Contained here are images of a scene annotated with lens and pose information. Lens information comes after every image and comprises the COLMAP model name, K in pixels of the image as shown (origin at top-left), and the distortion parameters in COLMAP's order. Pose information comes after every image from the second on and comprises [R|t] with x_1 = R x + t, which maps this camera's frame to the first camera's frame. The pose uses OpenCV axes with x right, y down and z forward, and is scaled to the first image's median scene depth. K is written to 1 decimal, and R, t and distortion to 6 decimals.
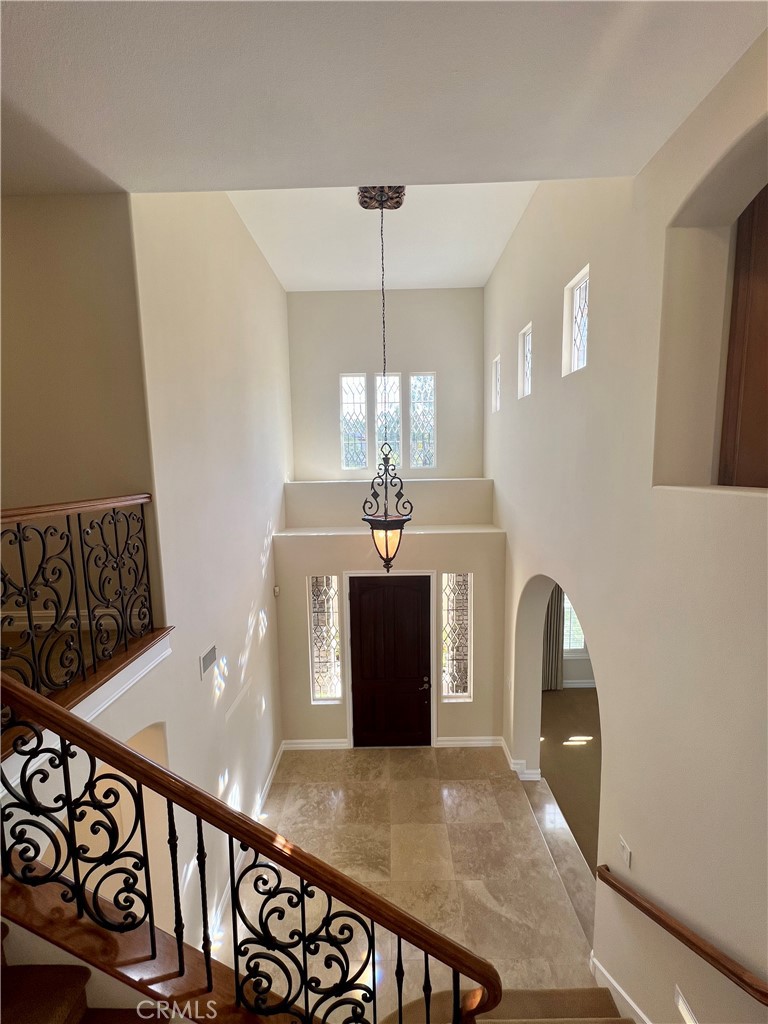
lens RADIAL K [[411.1, 0, 383.2], [0, 411.1, 508.5], [0, 0, 1]] dist [-0.004451, 0.000524]
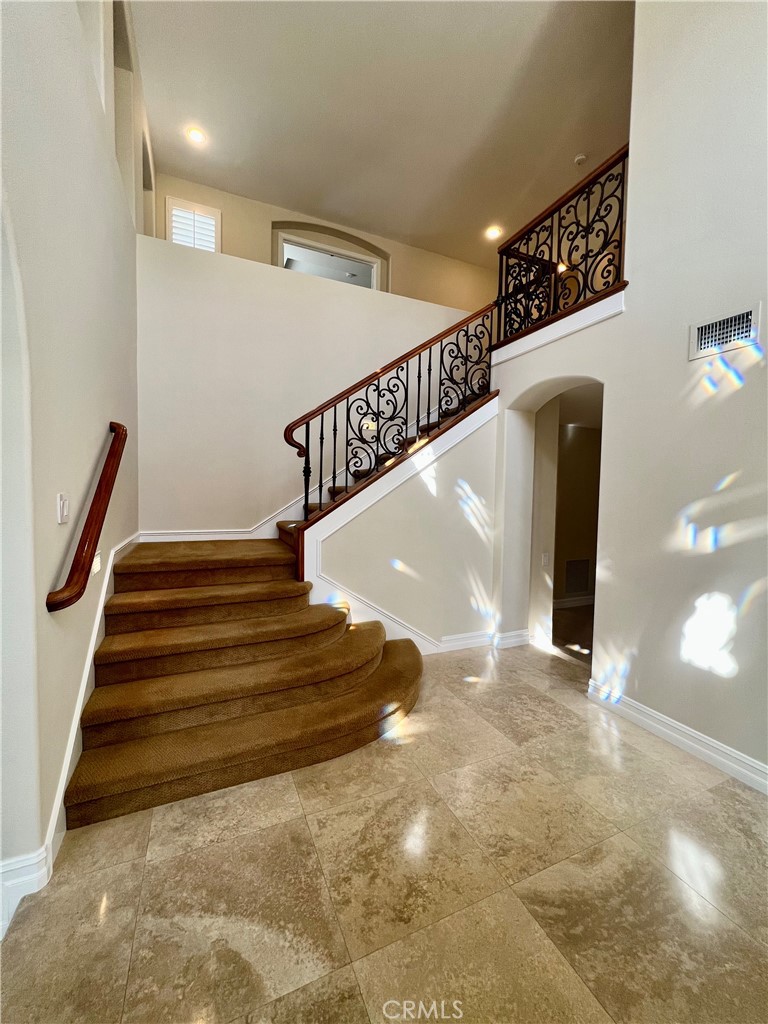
lens RADIAL K [[411.1, 0, 388.9], [0, 411.1, 512.8], [0, 0, 1]] dist [-0.004451, 0.000524]
pose [[-0.904817, 0.028436, -0.424850, 0.309569], [-0.042981, 0.986572, 0.157571, 0.559703], [0.423626, 0.160834, -0.891445, 1.383725]]
